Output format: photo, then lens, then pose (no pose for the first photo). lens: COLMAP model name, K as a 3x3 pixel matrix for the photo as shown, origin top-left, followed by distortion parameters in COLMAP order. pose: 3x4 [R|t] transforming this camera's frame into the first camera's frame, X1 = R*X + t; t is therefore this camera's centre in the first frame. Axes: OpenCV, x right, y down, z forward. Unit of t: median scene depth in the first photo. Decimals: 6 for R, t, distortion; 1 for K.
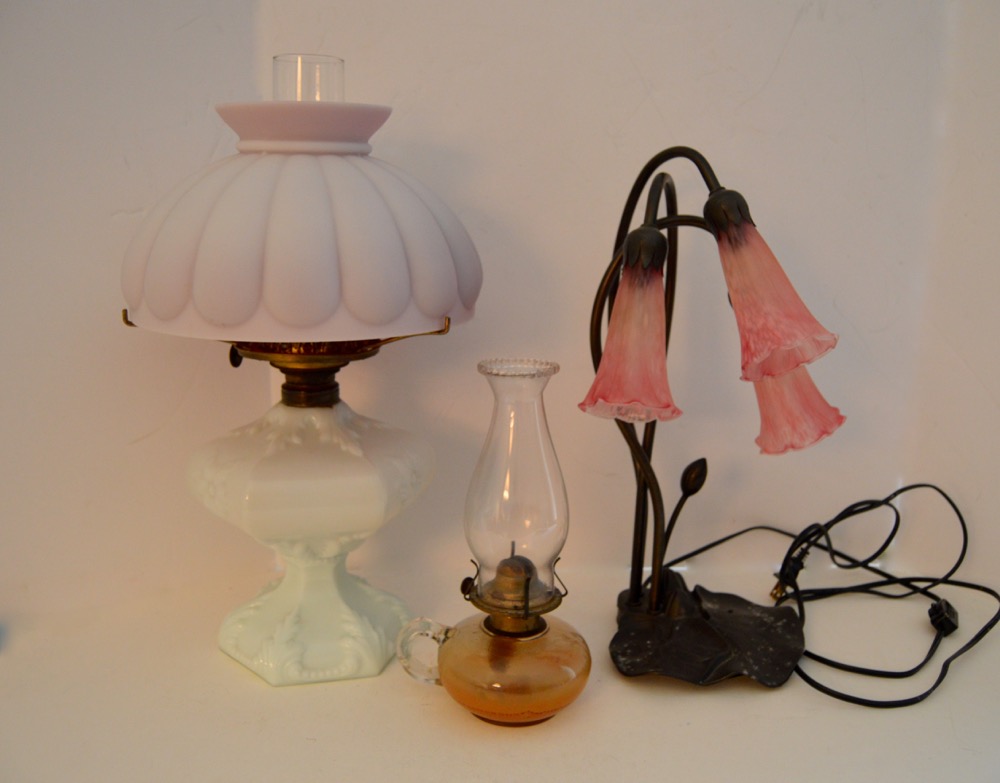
lens RADIAL K [[1091.2, 0, 500.0], [0, 1091.2, 391.5], [0, 0, 1]] dist [-0.011421, -0.005675]
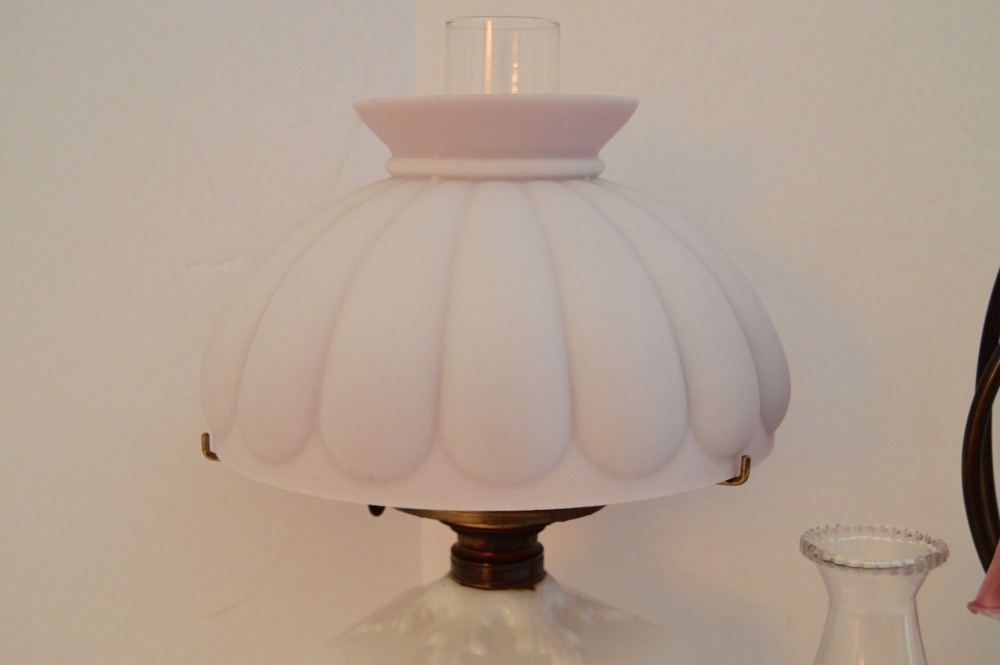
lens RADIAL K [[1329.8, 0, 500.0], [0, 1329.8, 332.5], [0, 0, 1]] dist [0.011770, 0.024864]
pose [[0.993665, -0.001416, -0.112370, -0.092349], [-0.006014, 0.997818, -0.065752, -0.081316], [0.112218, 0.066011, 0.991489, 0.264384]]
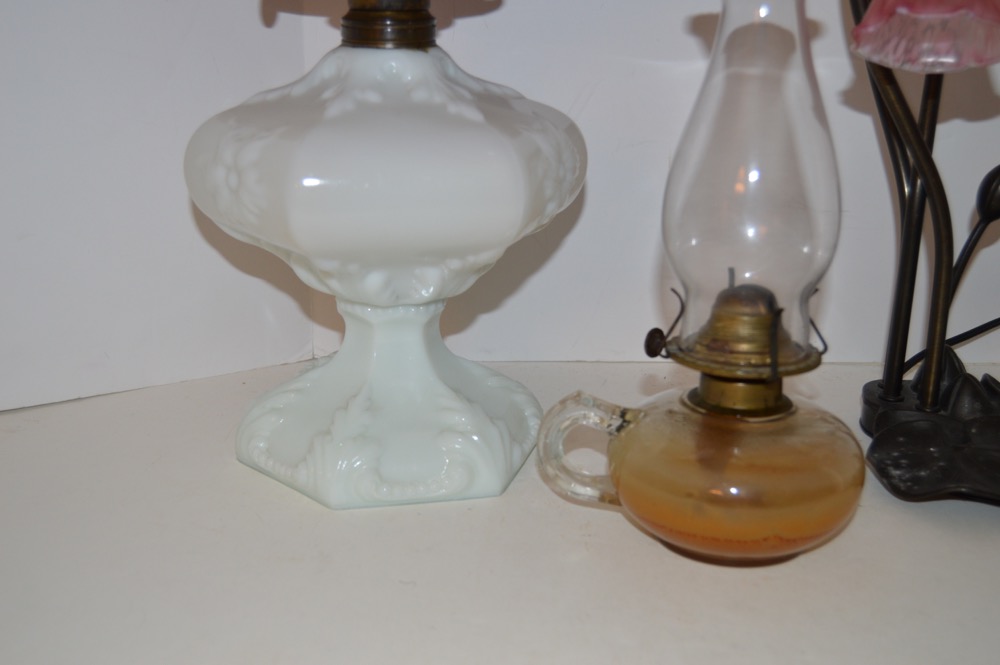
lens RADIAL K [[1329.8, 0, 500.0], [0, 1329.8, 332.5], [0, 0, 1]] dist [0.011770, 0.024864]
pose [[0.999887, 0.002323, -0.014869, -0.105851], [-0.001713, 0.999162, 0.040901, 0.144375], [0.014952, -0.040871, 0.999053, 0.264996]]
